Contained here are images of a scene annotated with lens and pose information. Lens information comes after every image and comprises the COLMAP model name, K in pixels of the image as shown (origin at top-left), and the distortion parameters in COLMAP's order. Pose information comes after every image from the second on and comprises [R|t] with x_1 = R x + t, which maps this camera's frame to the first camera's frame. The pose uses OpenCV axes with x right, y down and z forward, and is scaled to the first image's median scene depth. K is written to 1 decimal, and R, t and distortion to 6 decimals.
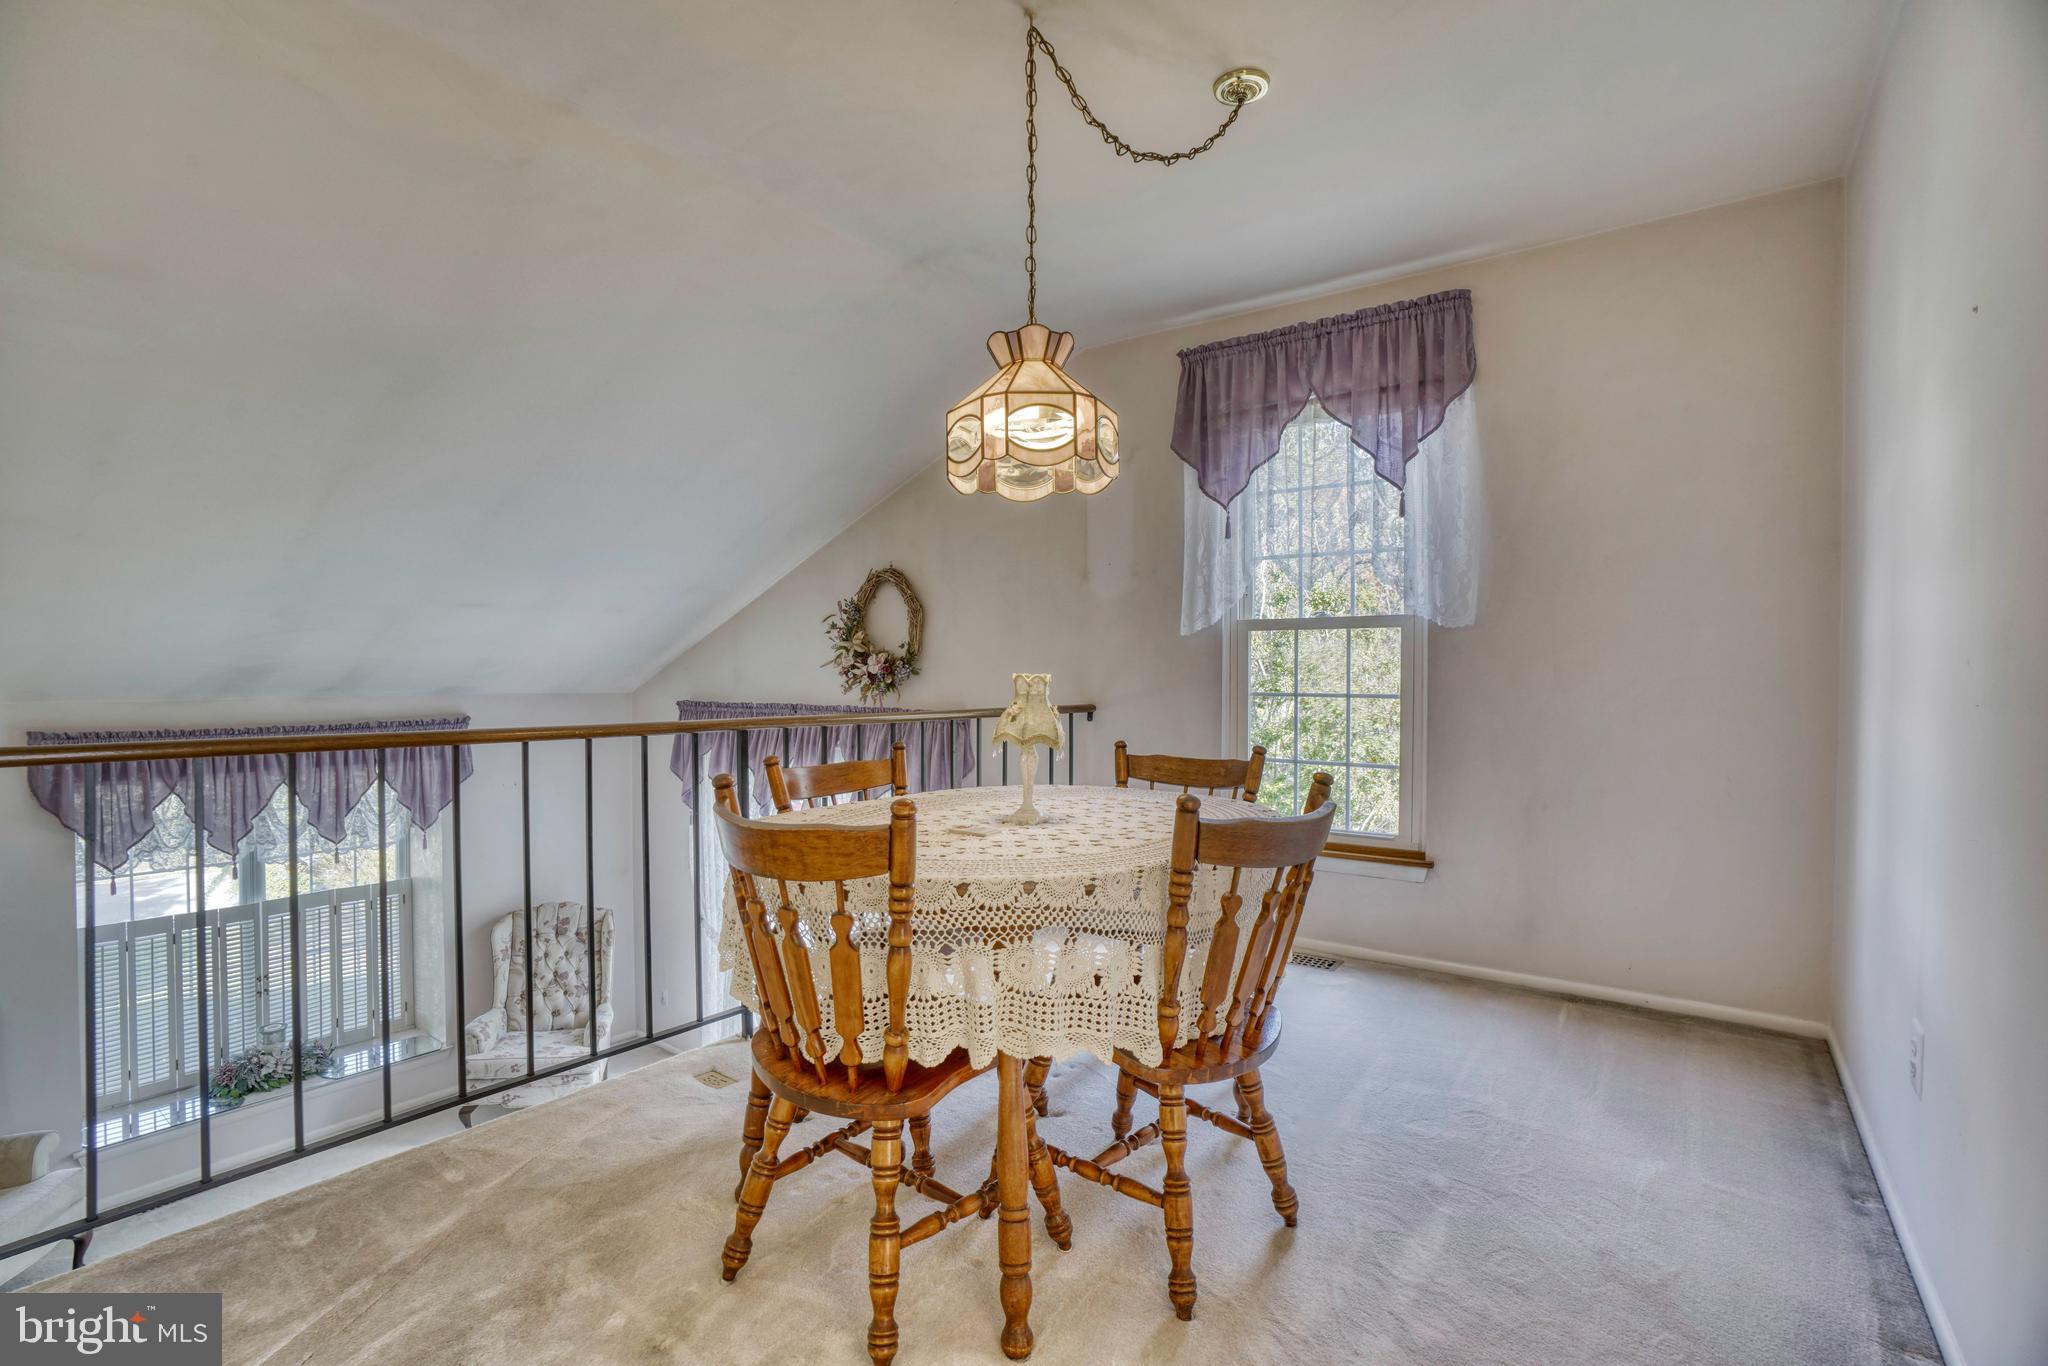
lens RADIAL K [[938.8, 0, 1033.4], [0, 938.8, 694.0], [0, 0, 1]] dist [-0.065129, 0.020956]
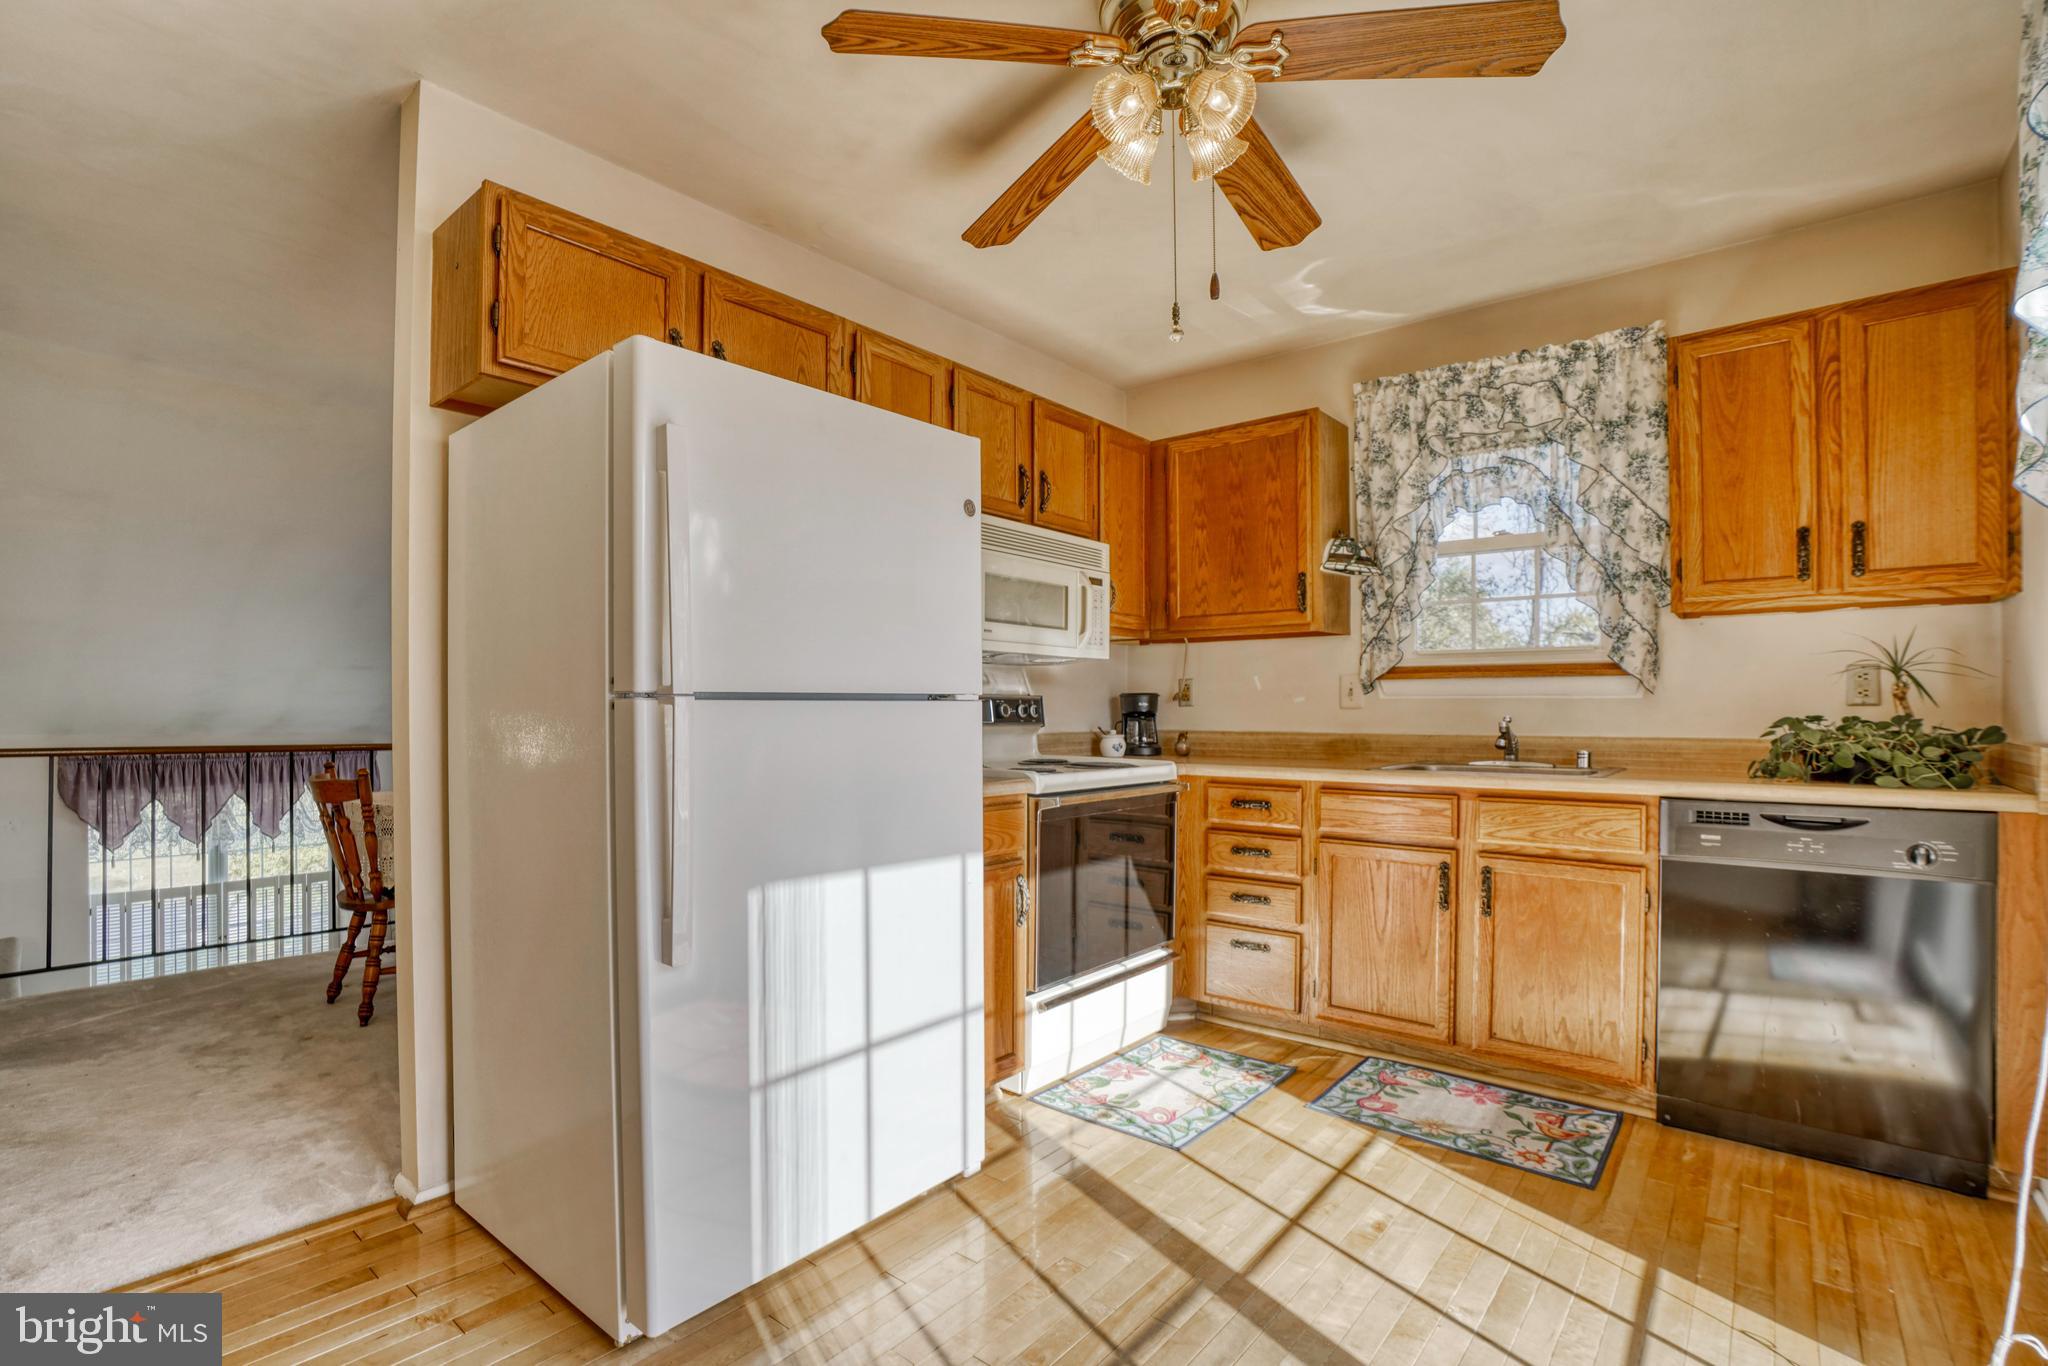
lens RADIAL K [[938.8, 0, 1000.8], [0, 938.8, 714.1], [0, 0, 1]] dist [-0.065129, 0.020956]
pose [[0.998312, -0.003649, -0.057966, 0.534809], [0.002347, 0.999744, -0.022519, 0.008809], [0.058034, 0.022345, 0.998065, -0.408978]]
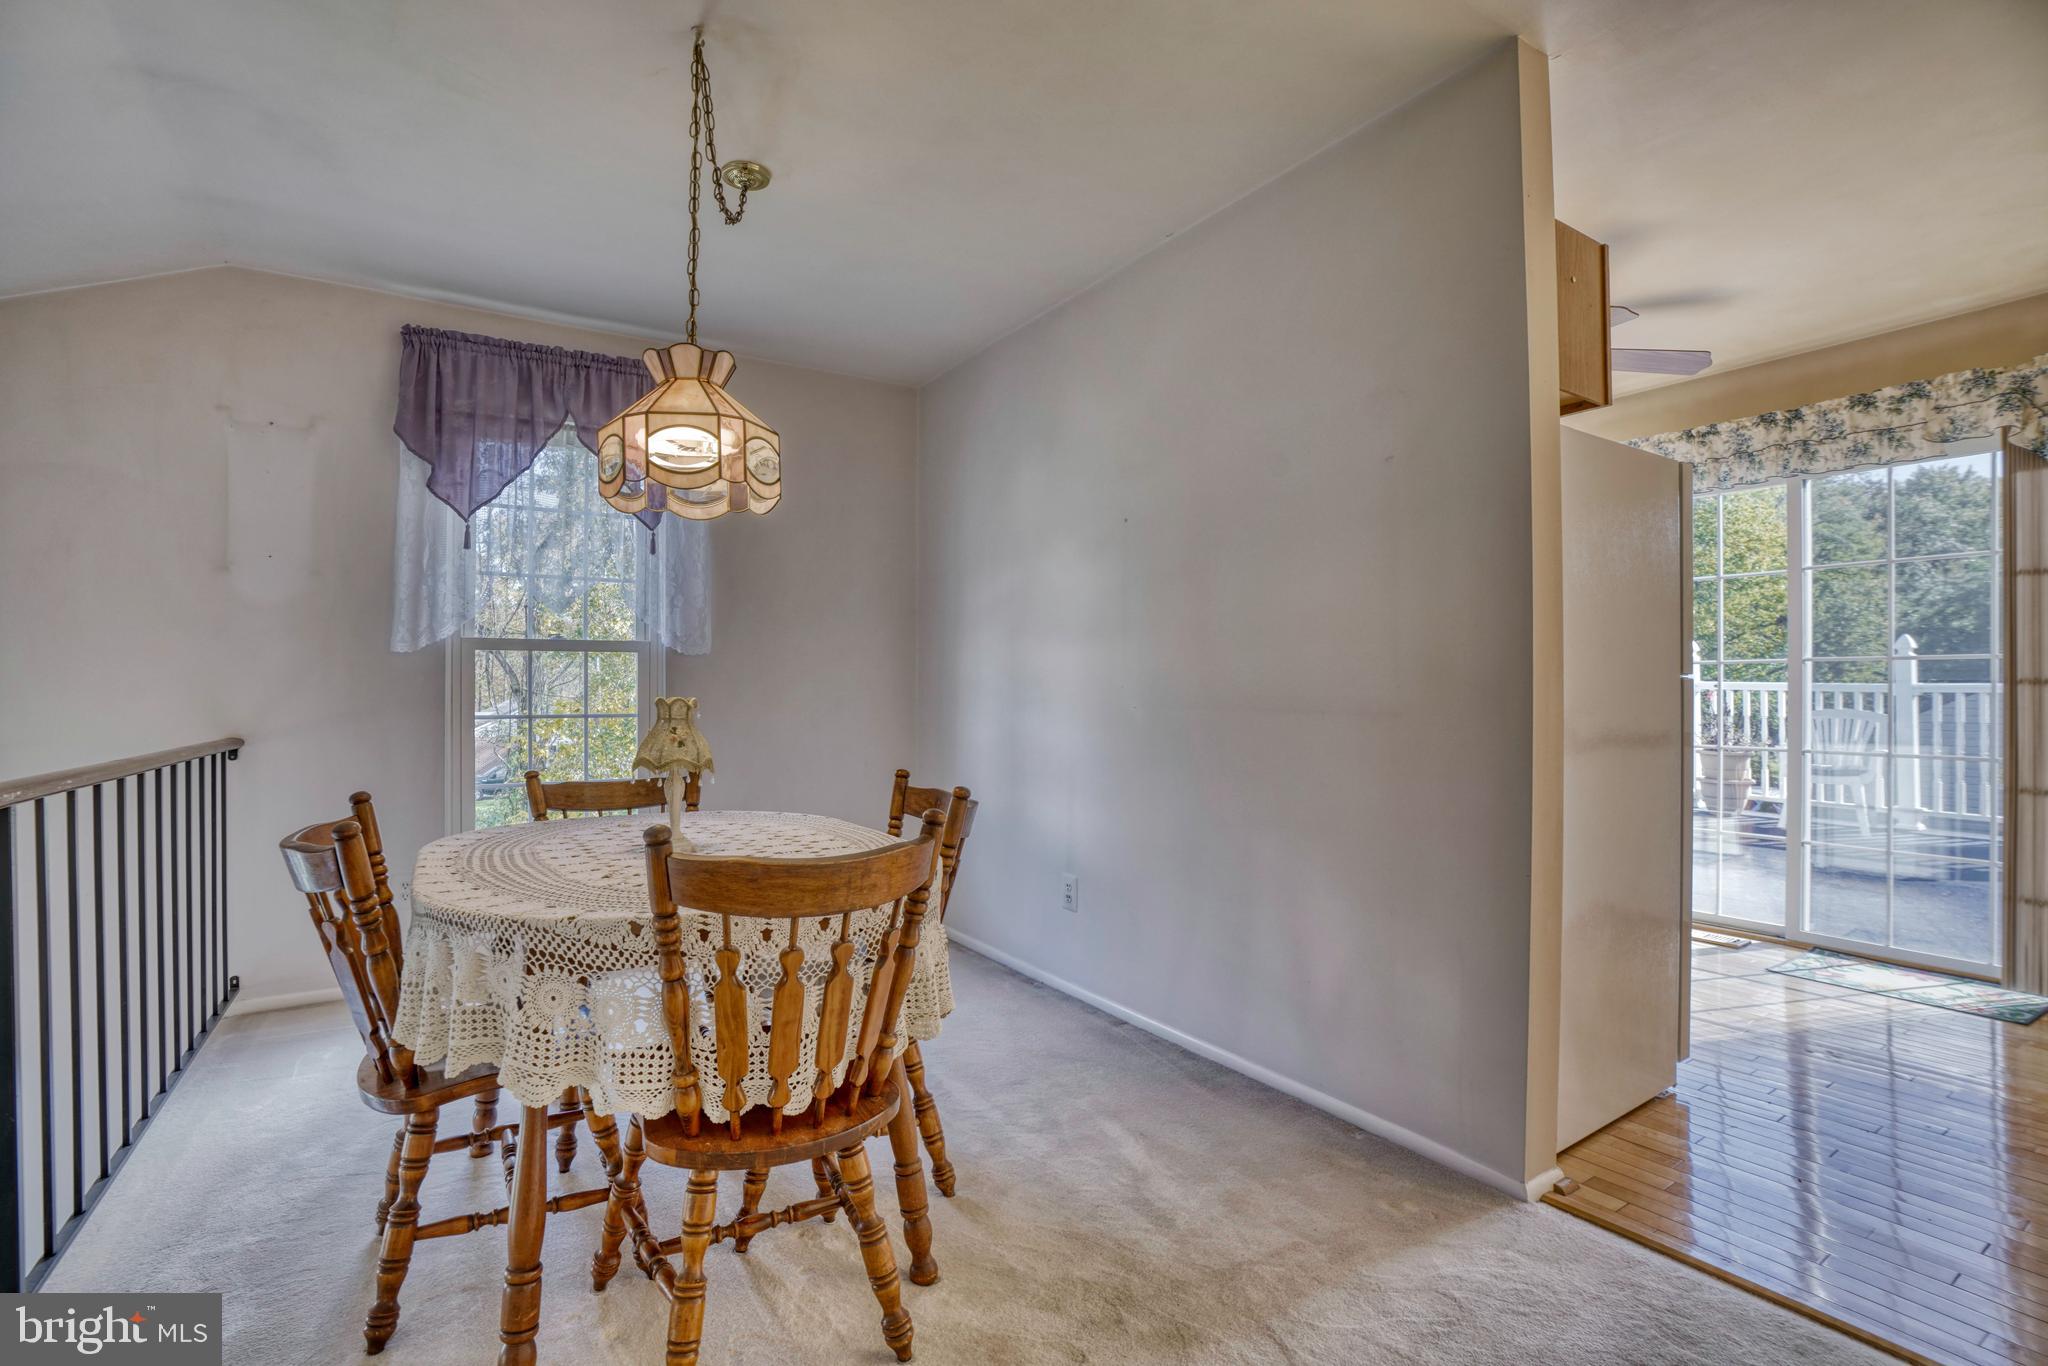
lens RADIAL K [[938.8, 0, 999.4], [0, 938.8, 690.1], [0, 0, 1]] dist [-0.065129, 0.020956]
pose [[0.362410, 0.000207, 0.932019, -0.440599], [0.026869, 0.999582, -0.010670, -0.003958], [-0.931631, 0.028910, 0.362253, 0.188517]]
